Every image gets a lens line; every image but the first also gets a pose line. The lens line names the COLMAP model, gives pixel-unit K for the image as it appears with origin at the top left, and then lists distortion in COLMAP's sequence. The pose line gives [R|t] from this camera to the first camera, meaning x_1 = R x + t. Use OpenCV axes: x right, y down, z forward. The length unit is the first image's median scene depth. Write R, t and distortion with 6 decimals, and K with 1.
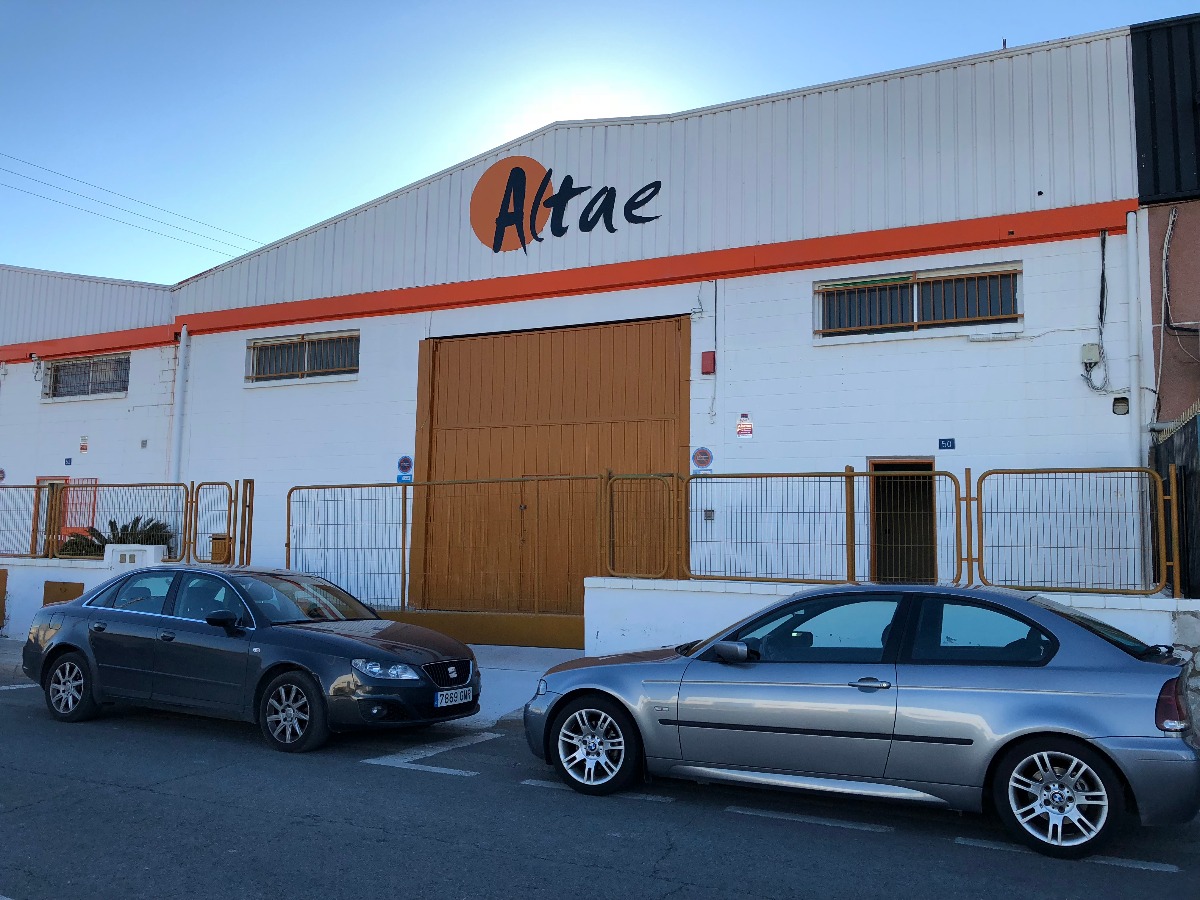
lens RADIAL K [[985.3, 0, 599.5], [0, 985.3, 449.5], [0, 0, 1]] dist [0.018791, -0.032475]
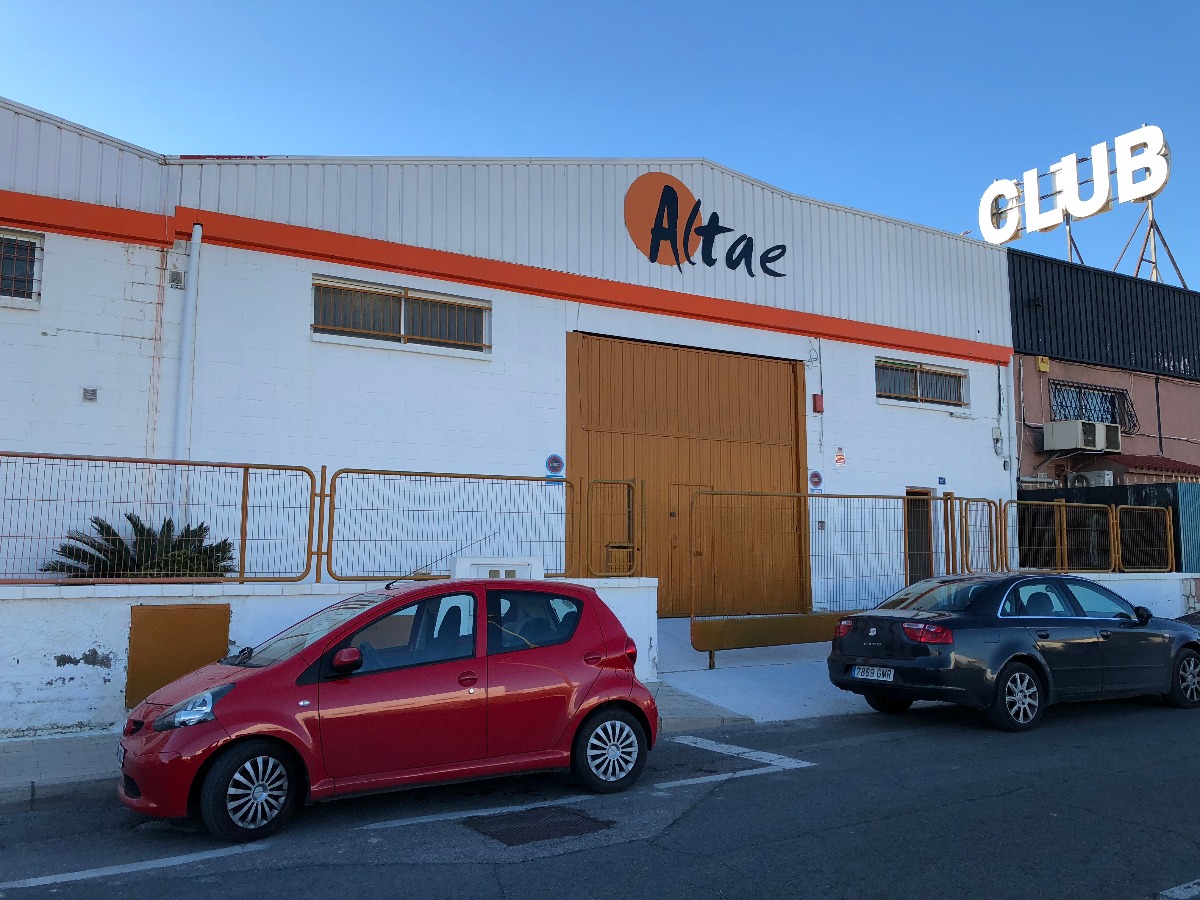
lens RADIAL K [[985.3, 0, 595.7], [0, 985.3, 449.6], [0, 0, 1]] dist [0.018791, -0.032475]
pose [[0.540825, 0.067844, 0.838395, -1.009307], [-0.077970, 0.996494, -0.030342, 0.028696], [-0.837514, -0.048960, 0.544218, 0.504876]]
